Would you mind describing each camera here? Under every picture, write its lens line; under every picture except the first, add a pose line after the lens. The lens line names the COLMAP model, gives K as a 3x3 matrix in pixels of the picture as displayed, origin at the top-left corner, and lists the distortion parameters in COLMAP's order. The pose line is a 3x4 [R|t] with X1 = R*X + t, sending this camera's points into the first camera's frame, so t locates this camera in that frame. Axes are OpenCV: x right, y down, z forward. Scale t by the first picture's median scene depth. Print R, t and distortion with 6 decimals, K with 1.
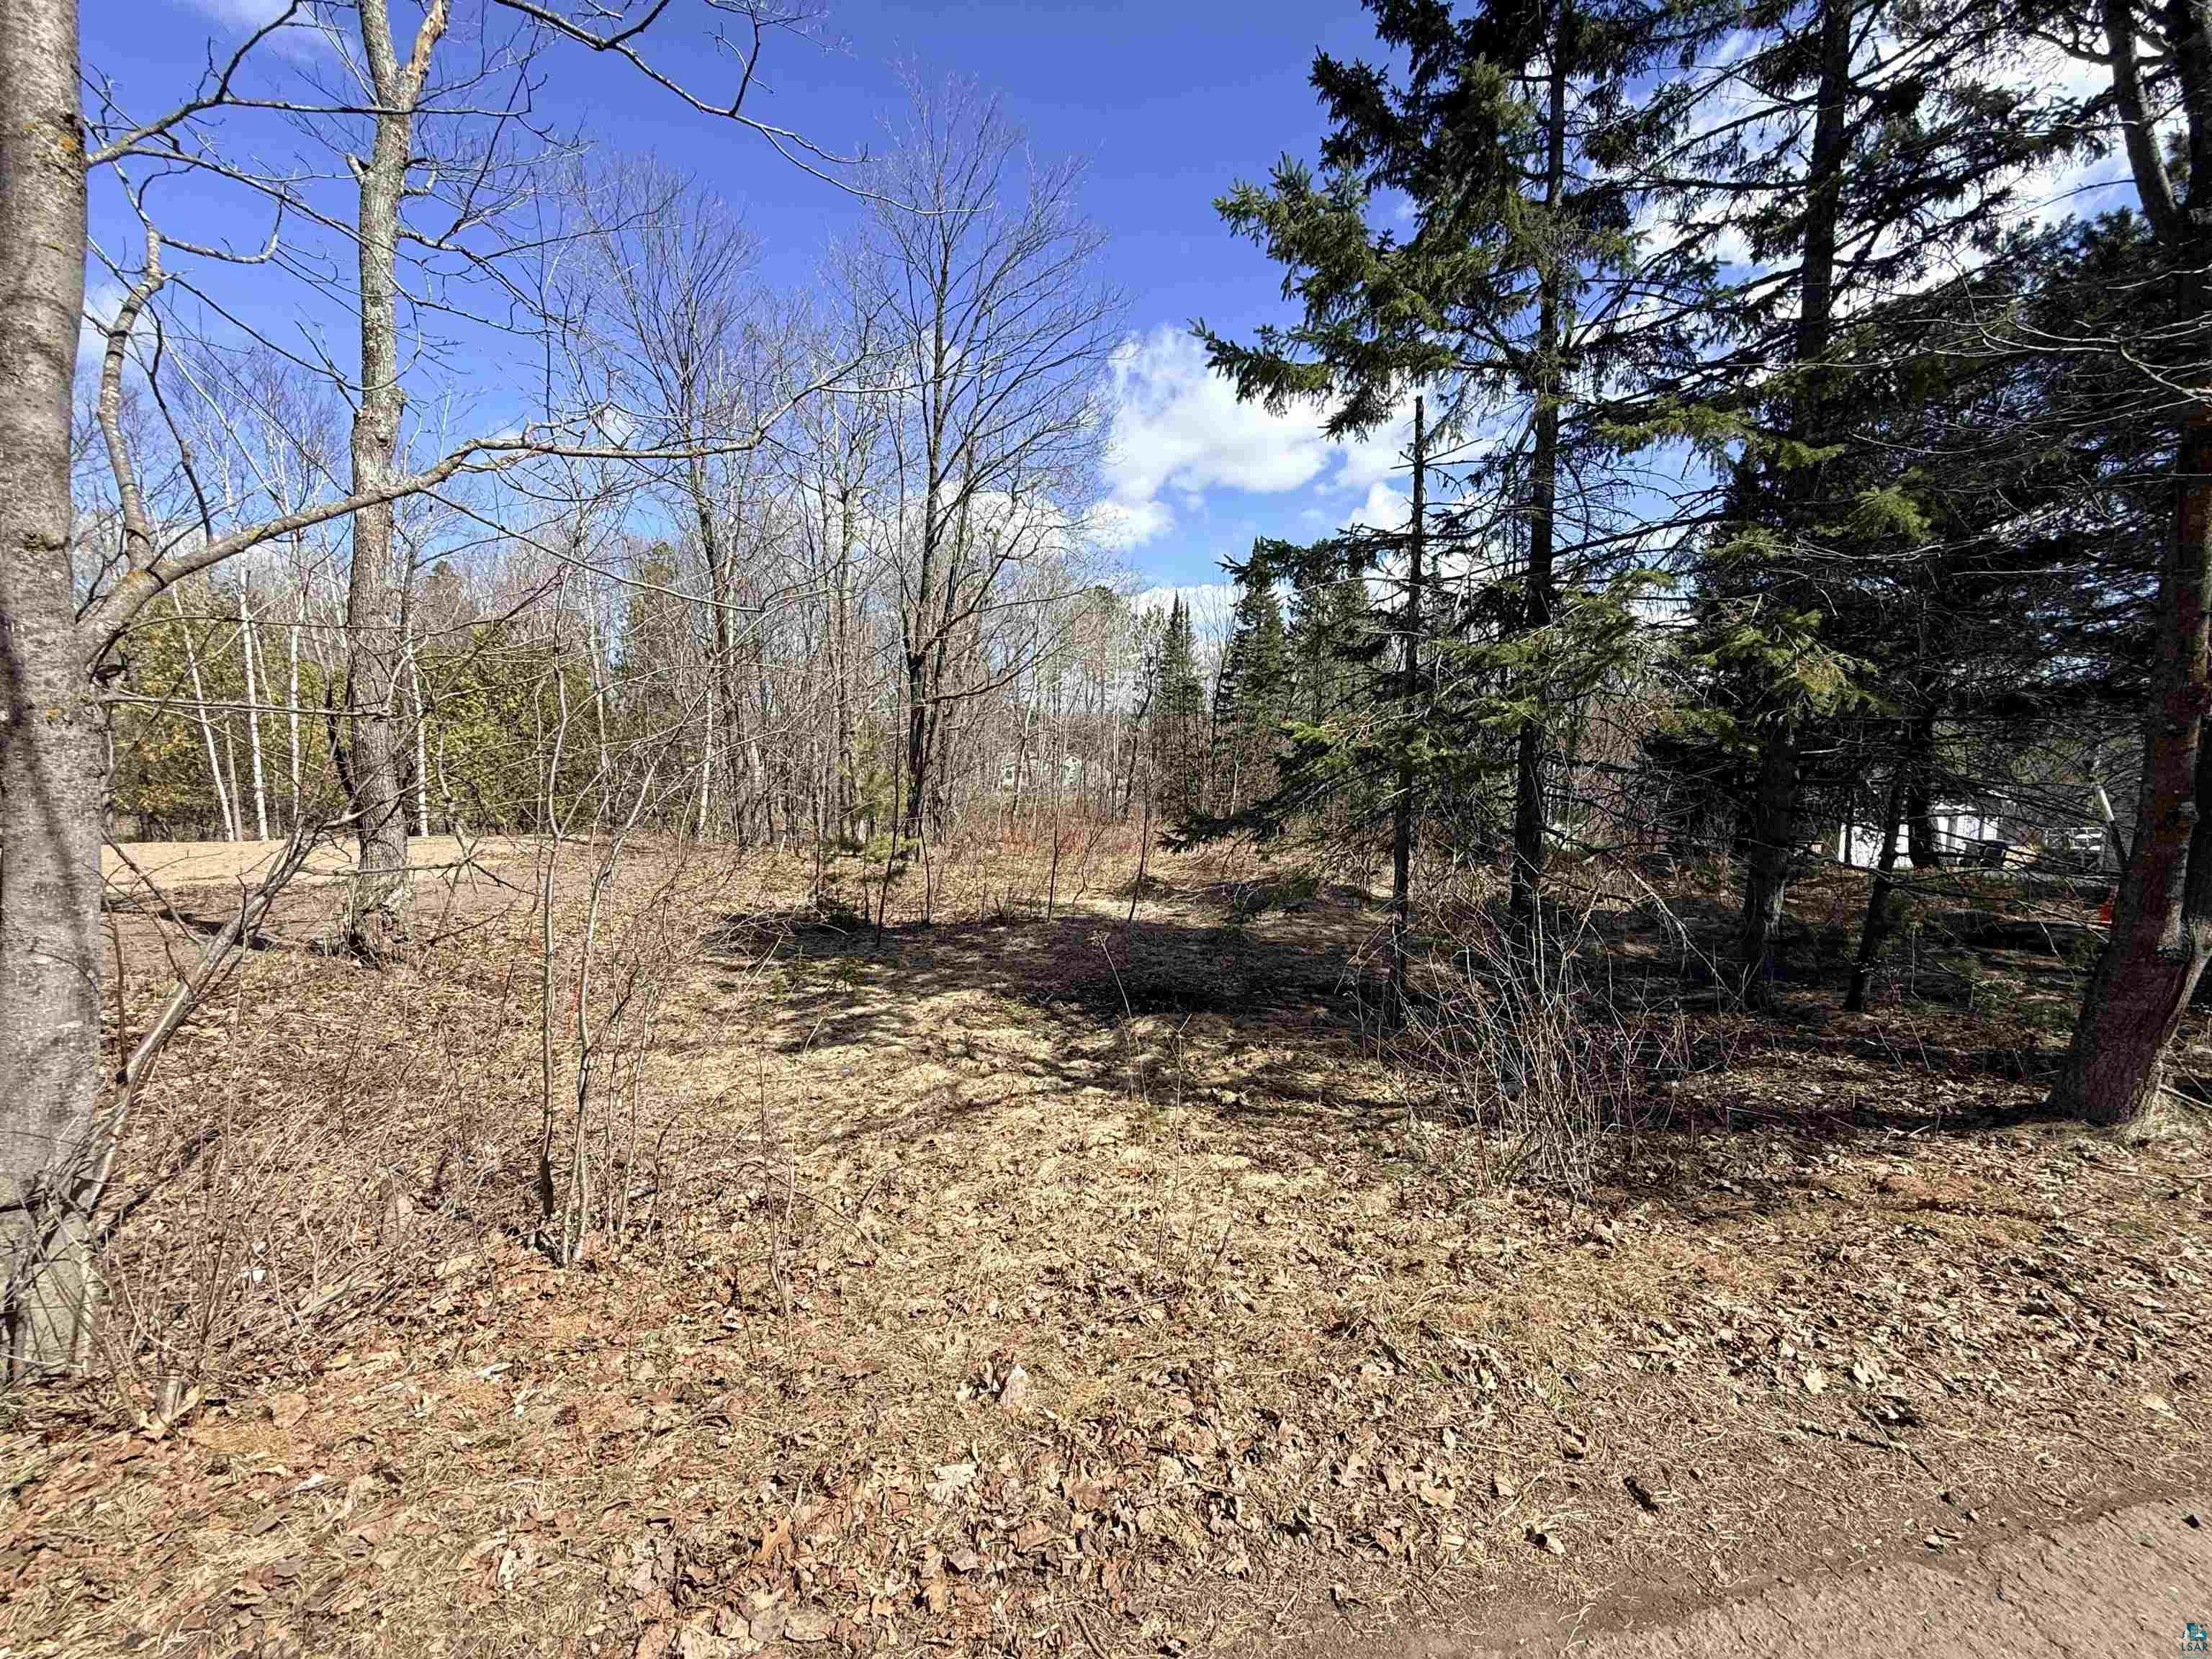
lens RADIAL K [[878.2, 0, 1106.0], [0, 878.2, 829.5], [0, 0, 1]] dist [0.000585, -0.000120]
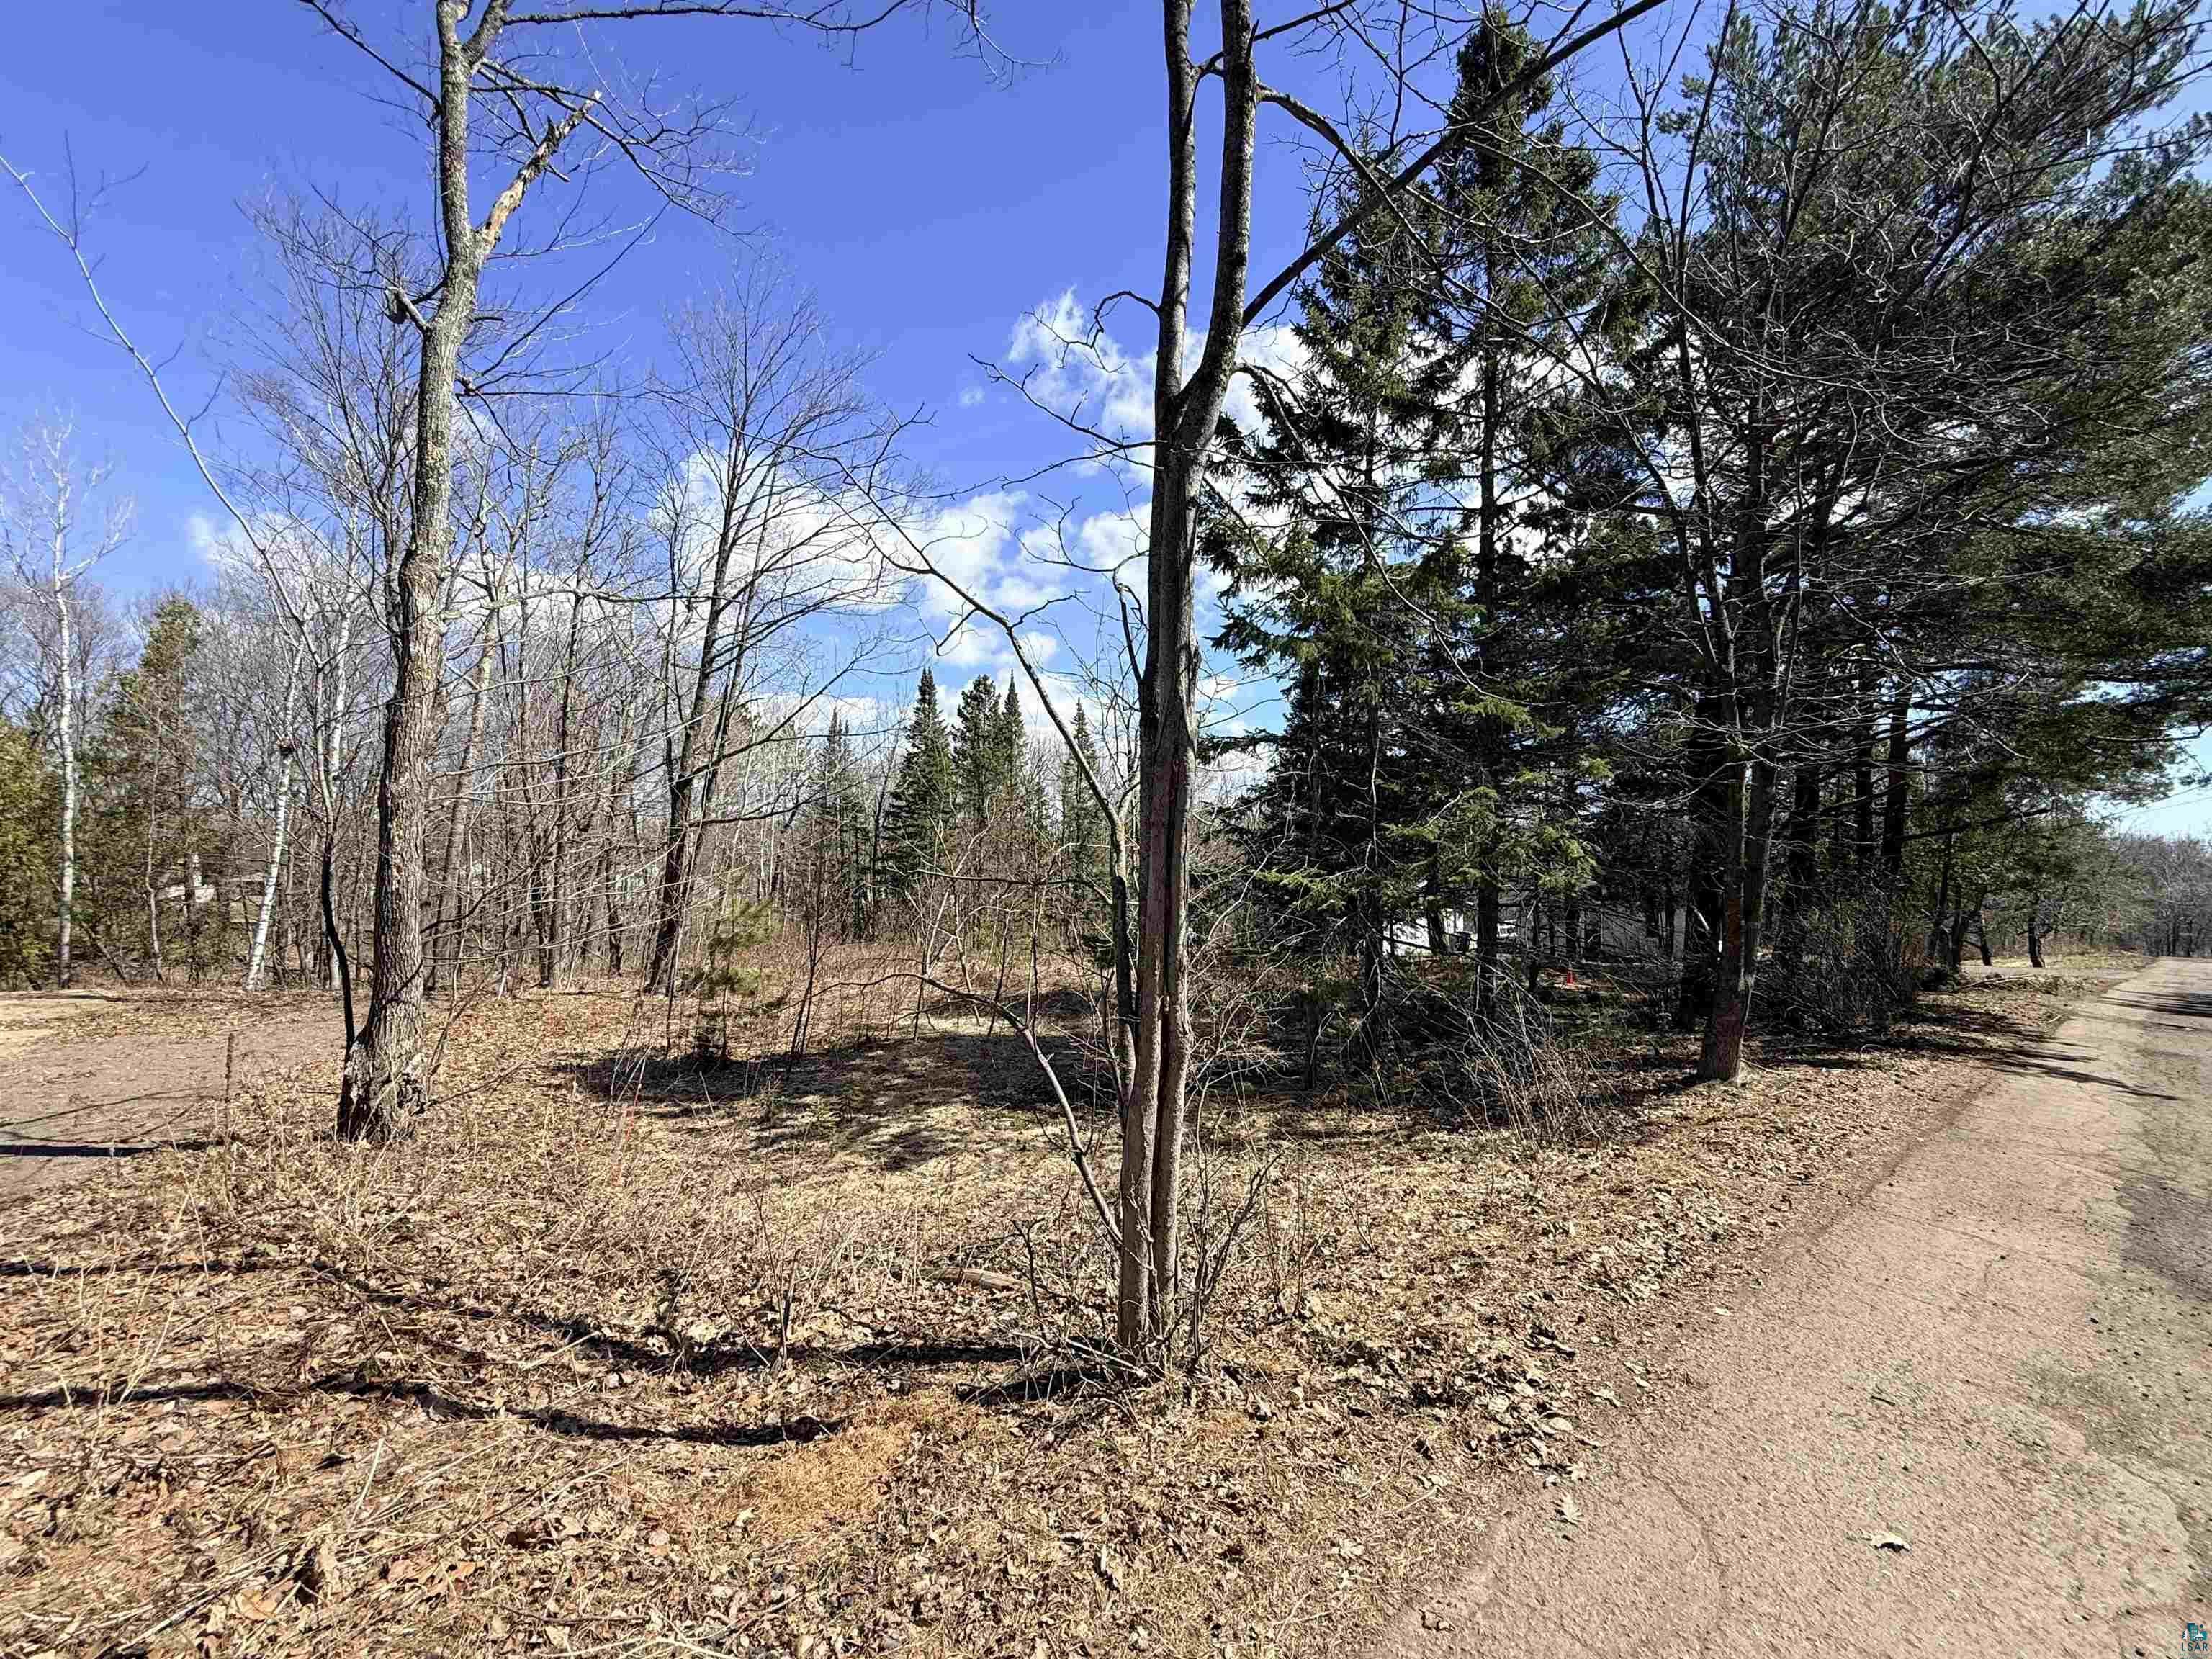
lens RADIAL K [[878.2, 0, 1106.0], [0, 878.2, 829.5], [0, 0, 1]] dist [0.000585, -0.000120]
pose [[0.899726, 0.017562, 0.436102, -0.315275], [0.037601, 0.992356, -0.117538, -0.015848], [-0.434832, 0.122150, 0.892188, -0.078197]]
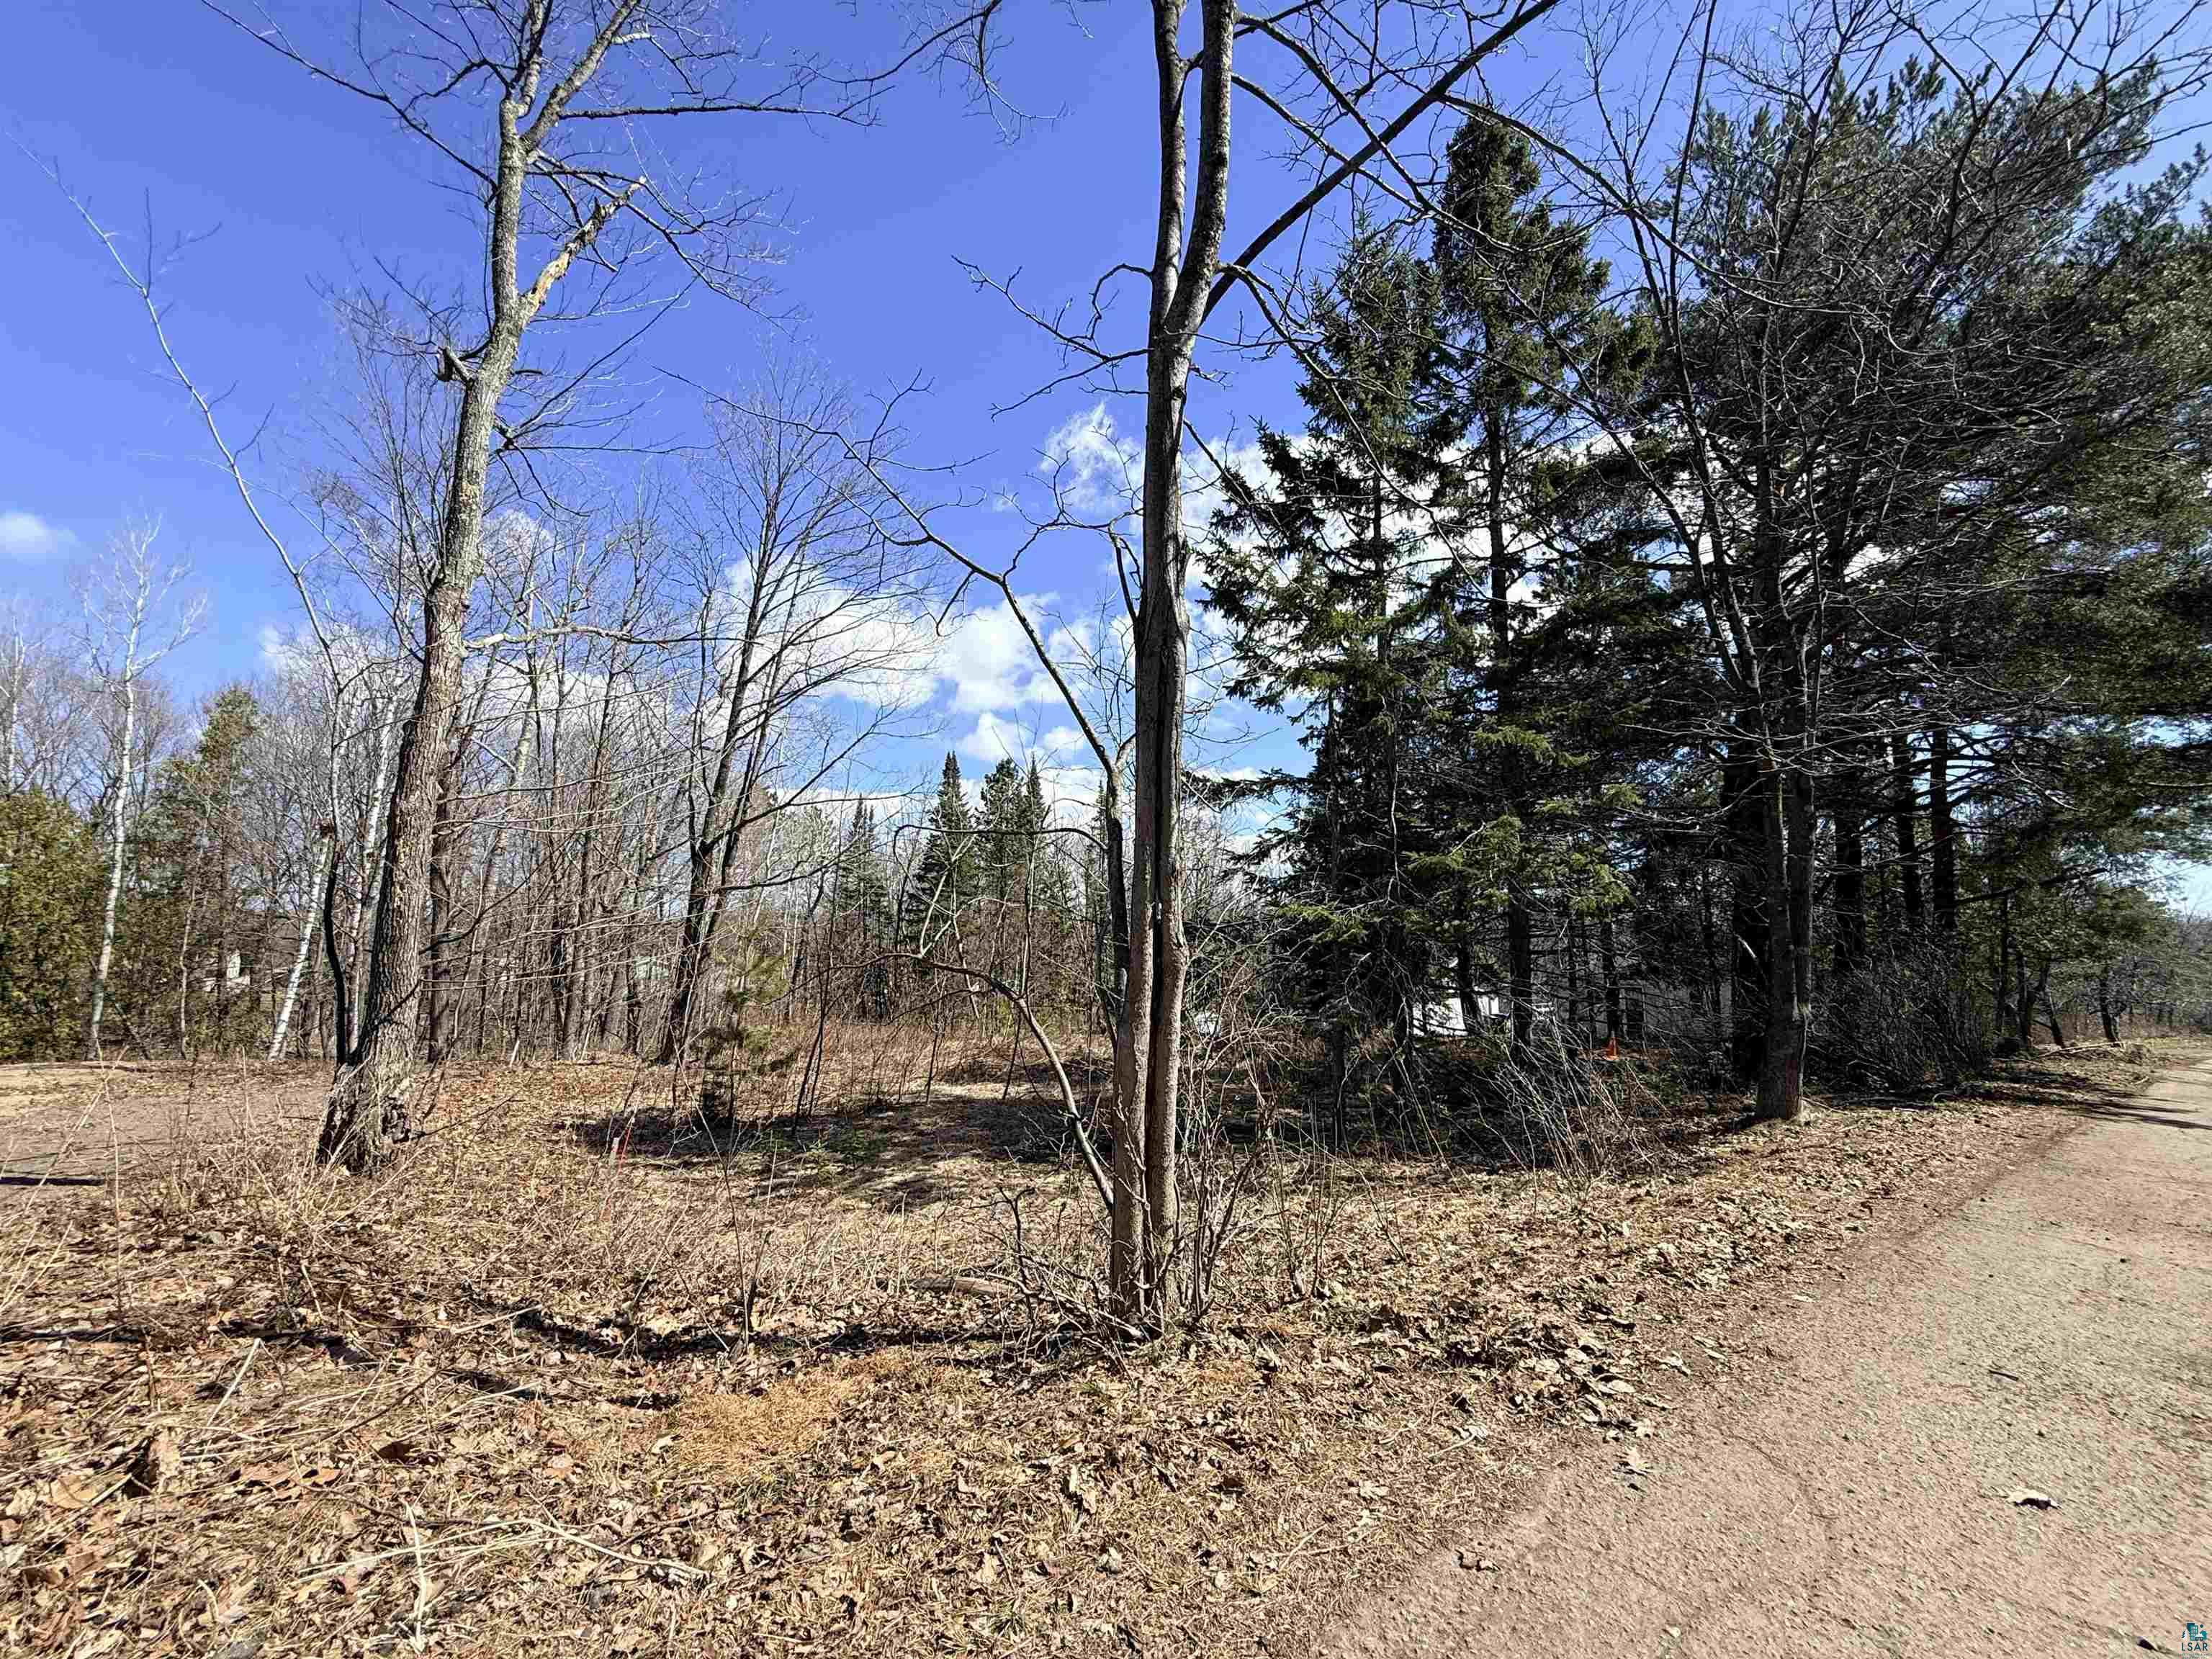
lens RADIAL K [[878.2, 0, 1106.0], [0, 878.2, 829.5], [0, 0, 1]] dist [0.000585, -0.000120]
pose [[0.911814, 0.054777, 0.406933, -0.300330], [0.040201, 0.974390, -0.221240, 0.026752], [-0.408631, 0.218089, 0.886261, -0.063122]]
